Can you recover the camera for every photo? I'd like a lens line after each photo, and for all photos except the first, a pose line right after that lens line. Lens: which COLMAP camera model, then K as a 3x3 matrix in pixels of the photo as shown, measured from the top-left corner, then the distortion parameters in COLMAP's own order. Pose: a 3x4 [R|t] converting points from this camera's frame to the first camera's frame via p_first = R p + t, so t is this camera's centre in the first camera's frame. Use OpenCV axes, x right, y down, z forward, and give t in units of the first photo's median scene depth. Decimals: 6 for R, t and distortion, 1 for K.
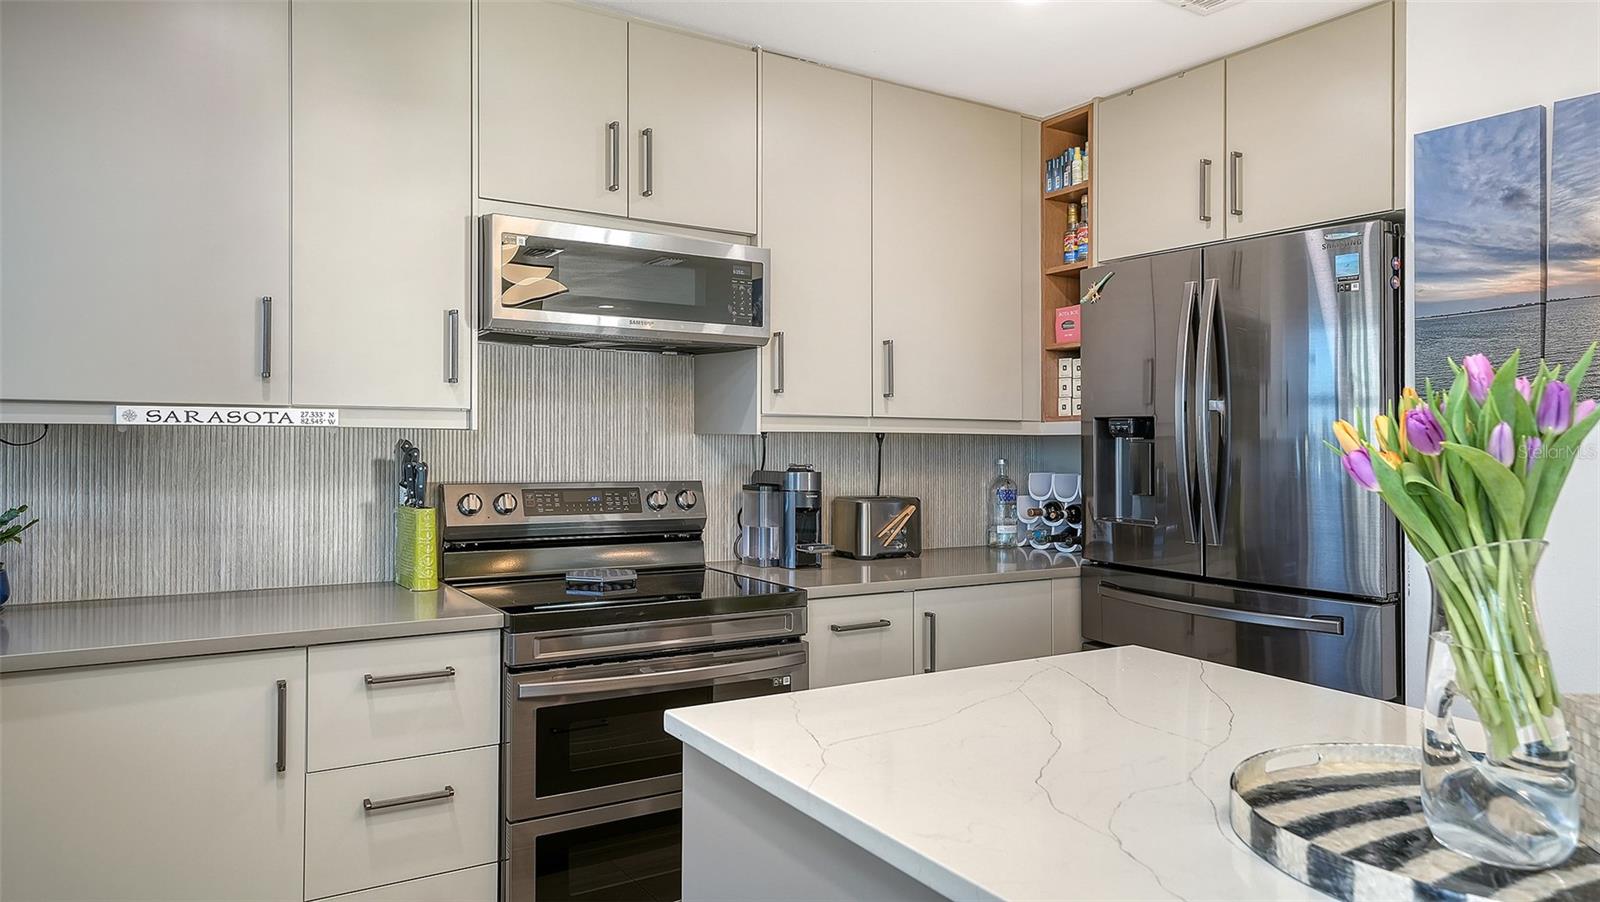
lens RADIAL K [[1065.2, 0, 809.1], [0, 1065.2, 438.6], [0, 0, 1]] dist [0.032680, 0.000490]
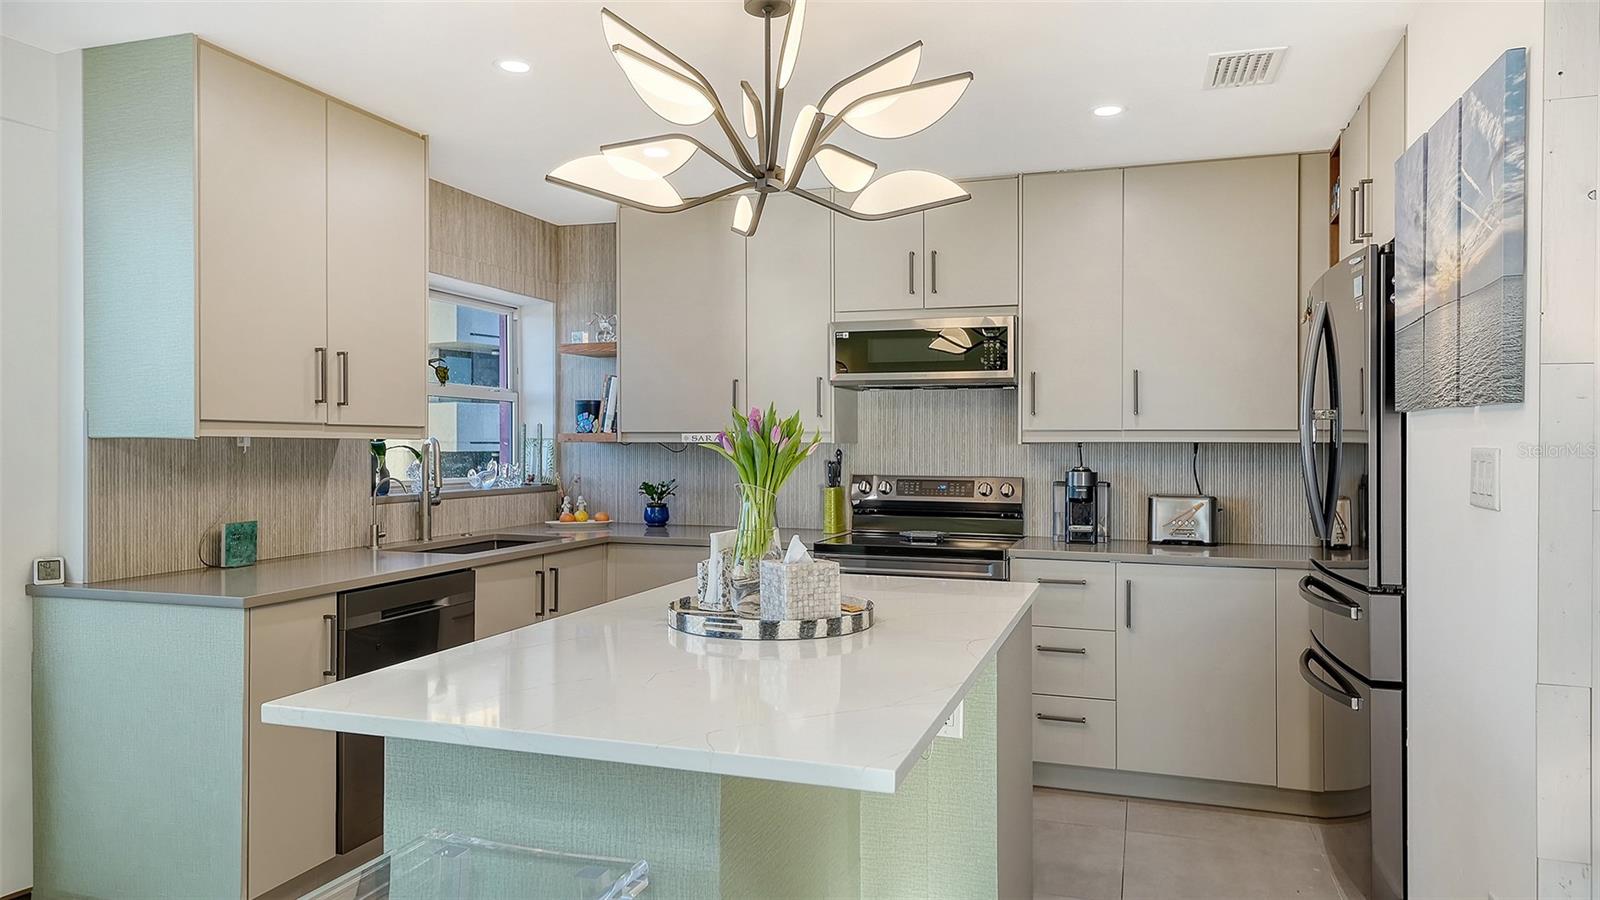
lens RADIAL K [[1059.0, 0, 808.2], [0, 1059.0, 452.9], [0, 0, 1]] dist [0.012249, 0.001200]
pose [[0.622144, -0.003449, -0.782895, 0.882621], [0.001621, 0.999994, -0.003117, 0.011484], [0.782901, 0.000670, 0.622146, -0.108096]]
